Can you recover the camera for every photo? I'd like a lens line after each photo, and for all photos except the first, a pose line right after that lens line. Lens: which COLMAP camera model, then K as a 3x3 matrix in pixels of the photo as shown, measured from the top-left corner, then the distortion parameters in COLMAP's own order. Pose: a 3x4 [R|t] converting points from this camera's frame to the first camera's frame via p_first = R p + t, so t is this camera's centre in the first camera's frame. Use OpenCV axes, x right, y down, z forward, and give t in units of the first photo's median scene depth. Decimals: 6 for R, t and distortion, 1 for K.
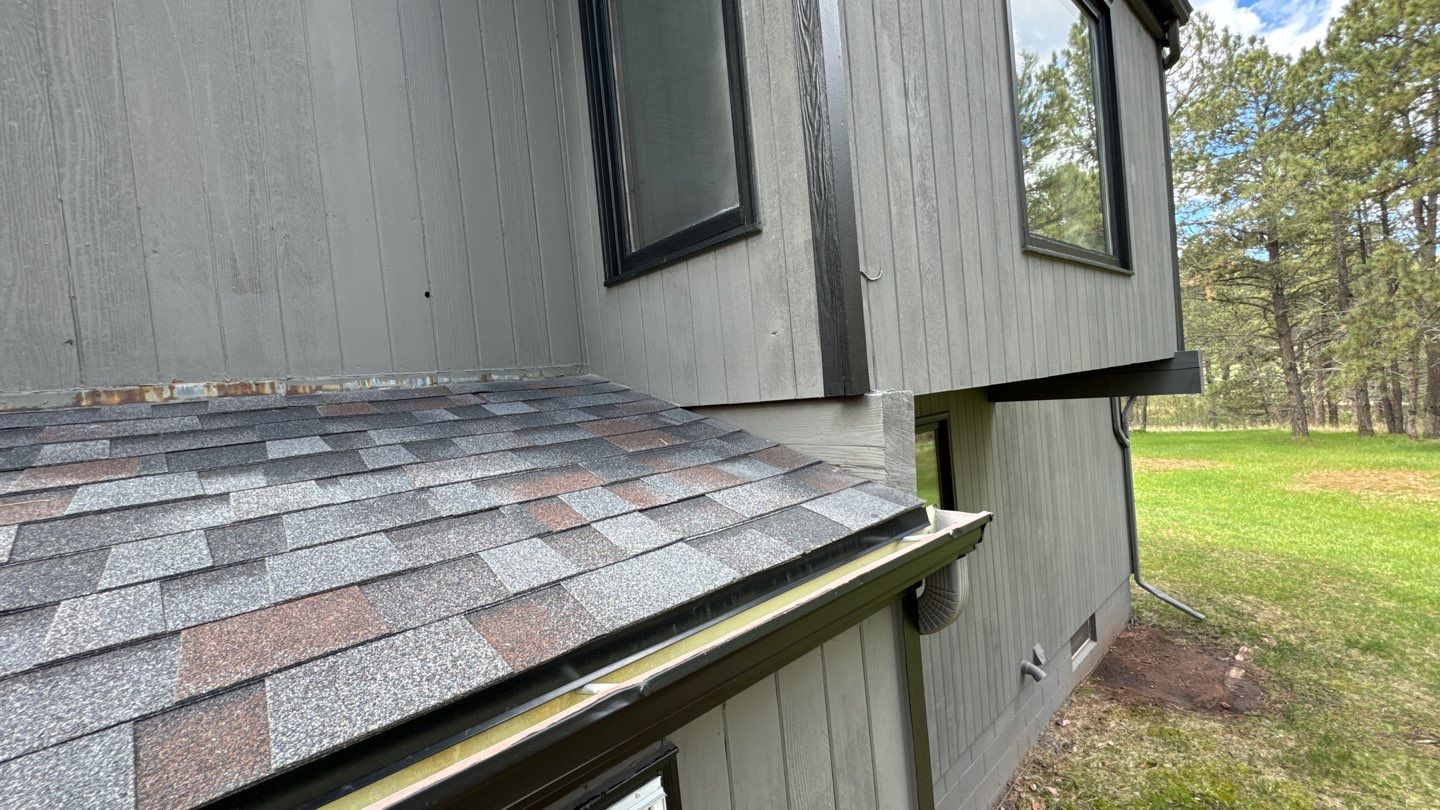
lens RADIAL K [[573.6, 0, 720.0], [0, 573.6, 405.0], [0, 0, 1]] dist [0.001345, -0.000012]
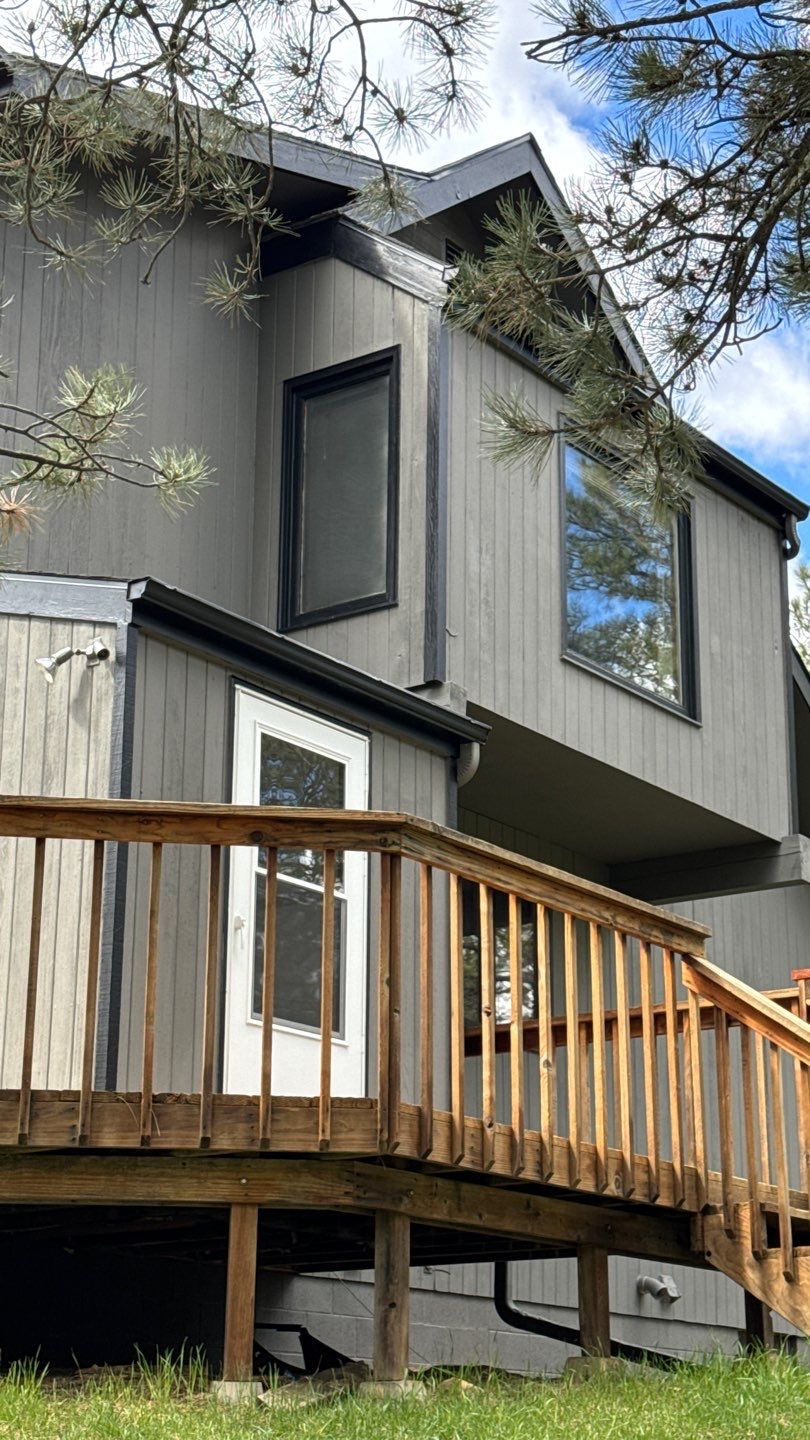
lens RADIAL K [[2583.5, 0, 405.0], [0, 2583.5, 720.0], [0, 0, 1]] dist [0.129722, -0.029854]
pose [[0.973952, 0.161392, 0.159283, -1.126236], [-0.096049, 0.929939, -0.354948, 2.876164], [-0.205409, 0.330403, 0.921217, -6.299098]]
